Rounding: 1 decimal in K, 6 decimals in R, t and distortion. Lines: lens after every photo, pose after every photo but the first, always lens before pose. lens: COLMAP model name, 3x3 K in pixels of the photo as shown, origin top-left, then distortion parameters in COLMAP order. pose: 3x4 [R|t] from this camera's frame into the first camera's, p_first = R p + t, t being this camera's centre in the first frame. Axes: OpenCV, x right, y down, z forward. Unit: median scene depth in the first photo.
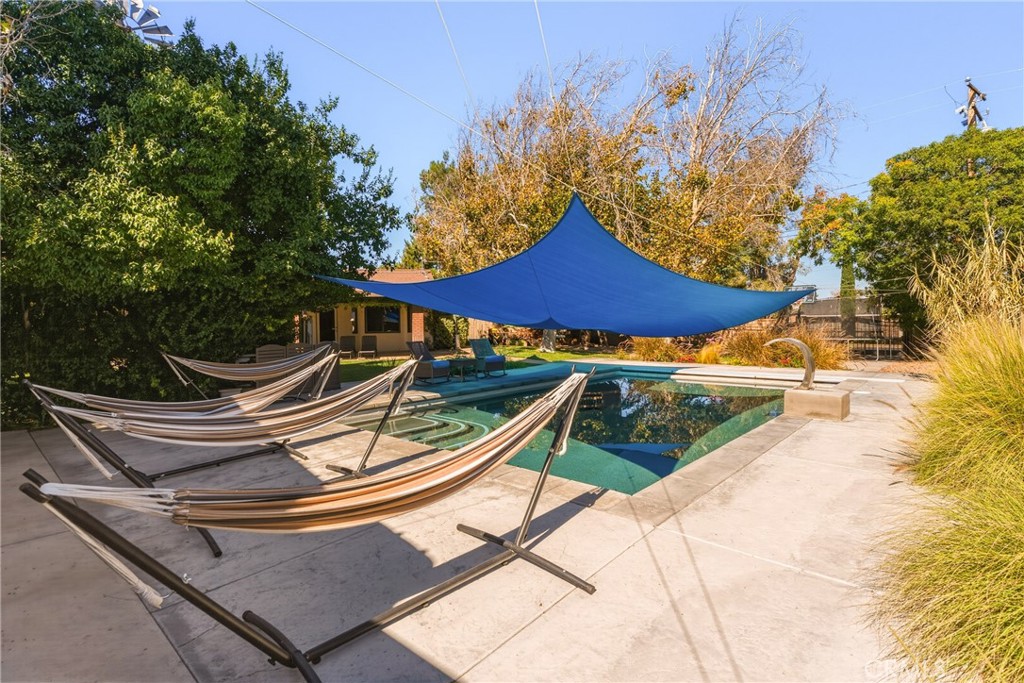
lens RADIAL K [[498.3, 0, 512.0], [0, 498.3, 341.5], [0, 0, 1]] dist [-0.002572, -0.000852]
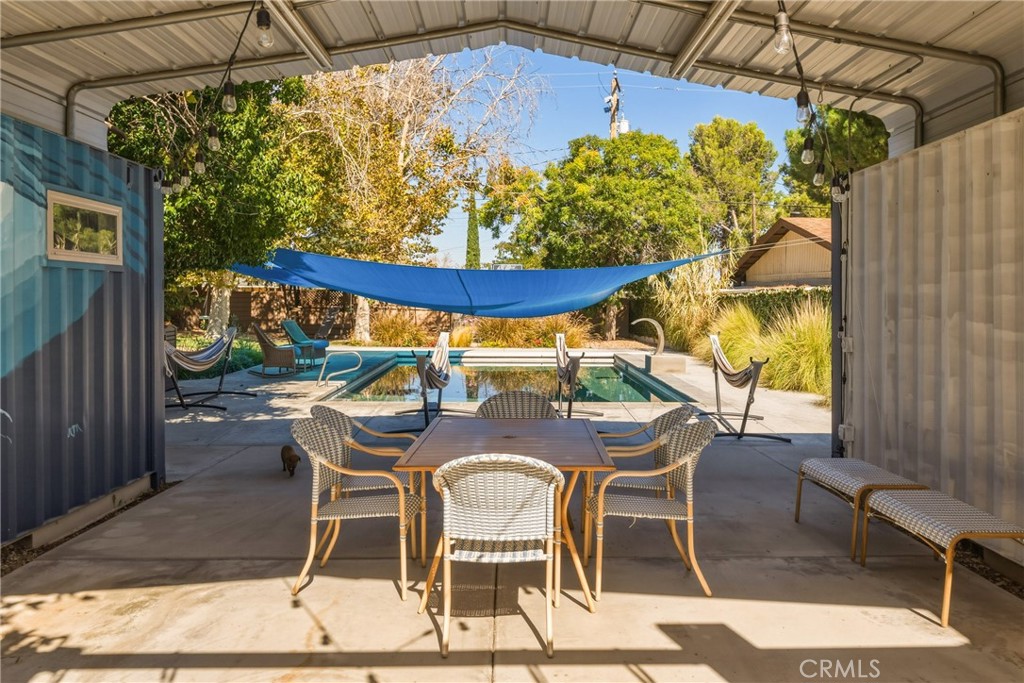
lens RADIAL K [[840.3, 0, 512.0], [0, 840.3, 341.5], [0, 0, 1]] dist [0.001064, -0.000200]
pose [[0.729604, -0.019987, 0.683578, -0.629253], [0.007493, 0.999746, 0.021233, 0.001443], [-0.683829, -0.010370, 0.729568, -0.207288]]
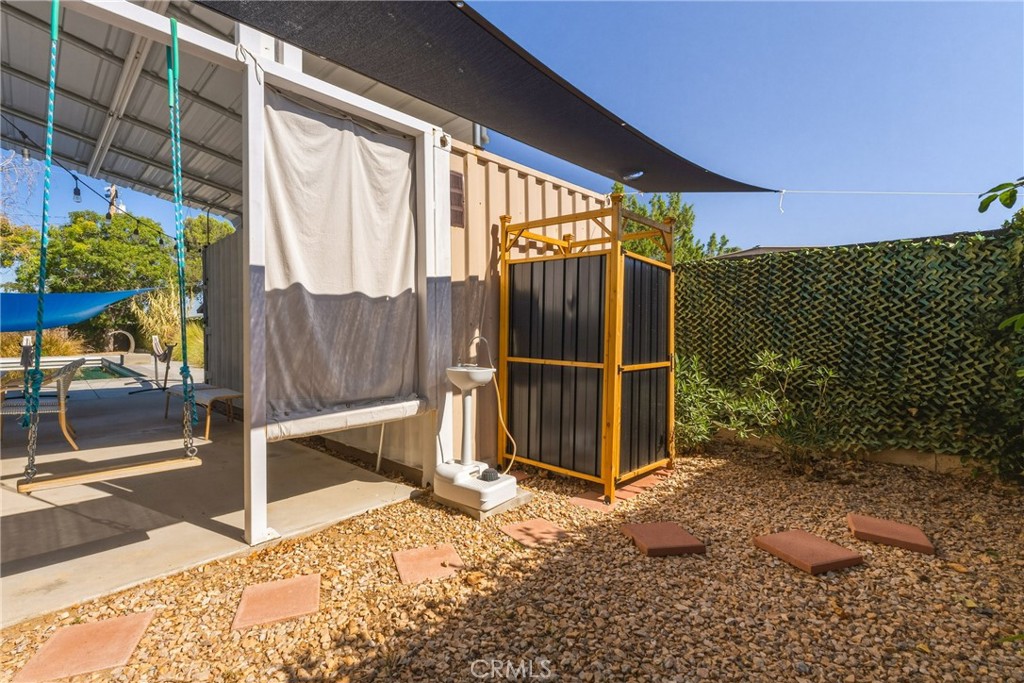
lens RADIAL K [[473.4, 0, 512.0], [0, 473.4, 341.5], [0, 0, 1]] dist [-0.002347, -0.000384]
pose [[0.032095, -0.006543, 0.999463, -0.690592], [0.030066, 0.999532, 0.005578, 0.038794], [-0.999033, 0.029871, 0.032277, -0.365247]]
